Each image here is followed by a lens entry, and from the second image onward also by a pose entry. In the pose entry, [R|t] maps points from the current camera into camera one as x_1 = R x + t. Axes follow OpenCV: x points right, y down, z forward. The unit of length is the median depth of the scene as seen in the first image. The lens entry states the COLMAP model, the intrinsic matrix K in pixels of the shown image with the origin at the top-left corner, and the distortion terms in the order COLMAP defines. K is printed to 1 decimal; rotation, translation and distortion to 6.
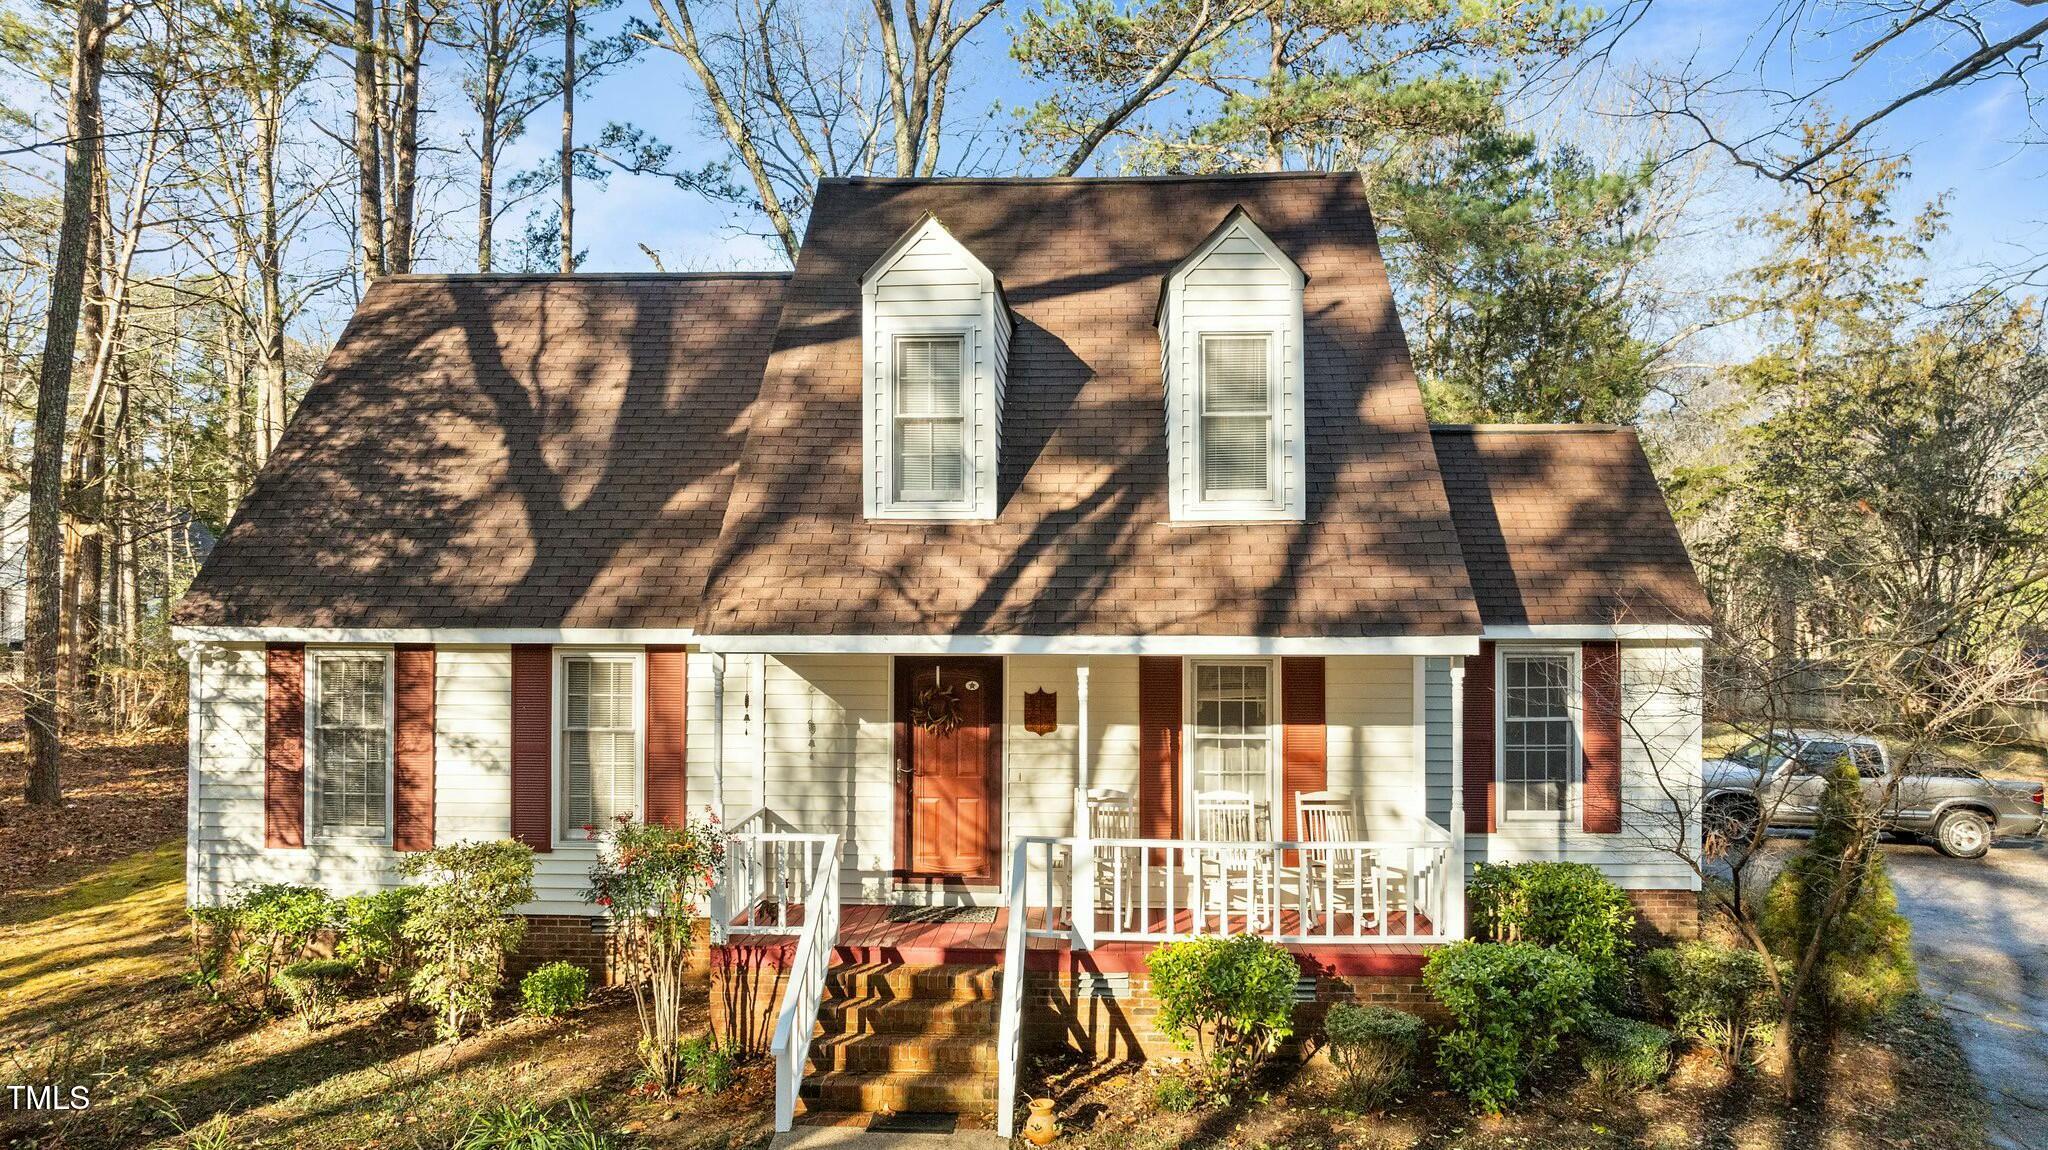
lens RADIAL K [[1454.8, 0, 1022.0], [0, 1454.8, 561.1], [0, 0, 1]] dist [-0.025010, 0.009534]
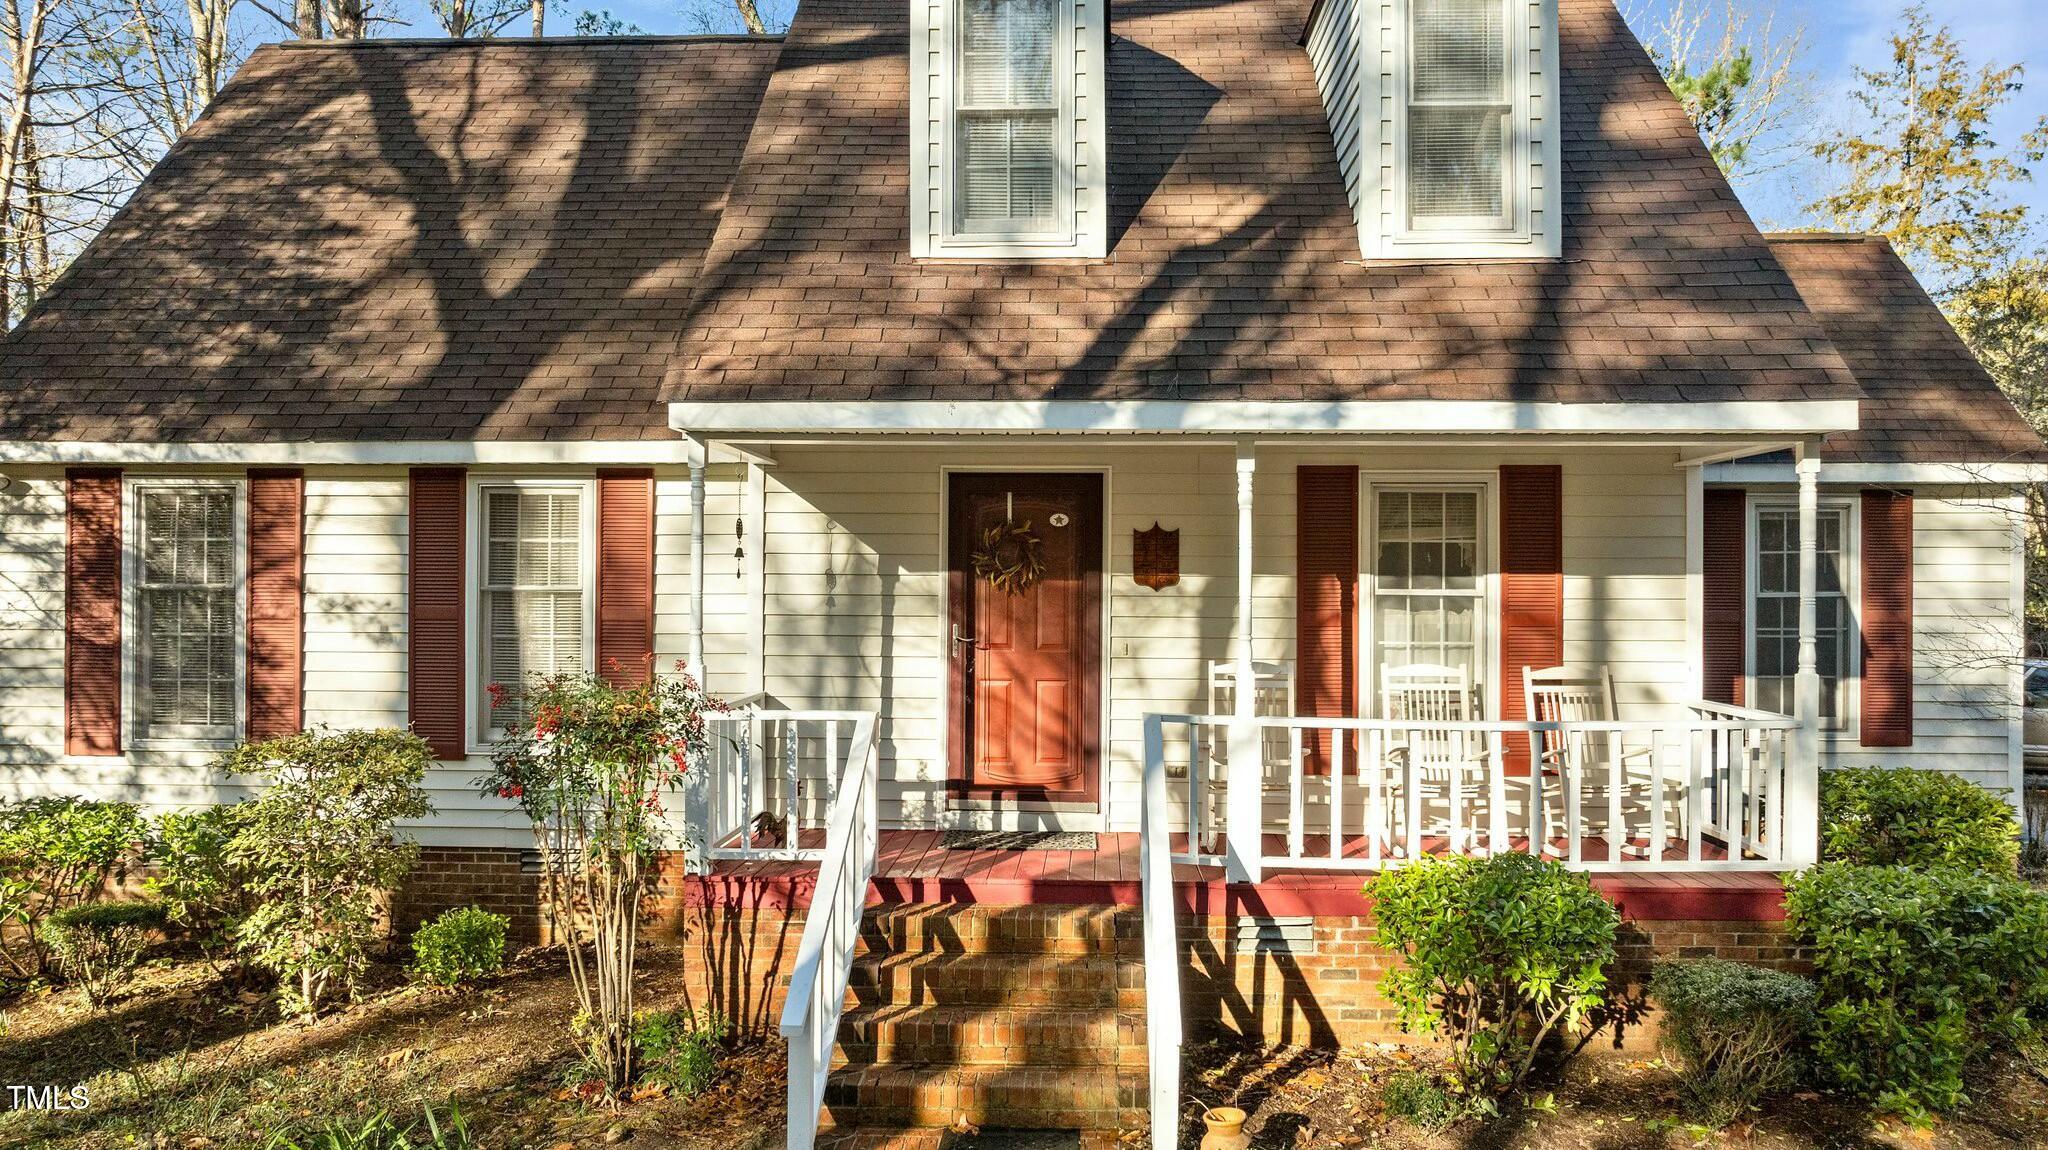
lens RADIAL K [[1454.8, 0, 1021.3], [0, 1454.8, 578.5], [0, 0, 1]] dist [-0.025010, 0.009534]
pose [[0.999980, 0.002525, 0.005832, -0.055416], [-0.002598, 0.999918, 0.012514, 0.103412], [-0.005800, -0.012529, 0.999905, 0.288722]]
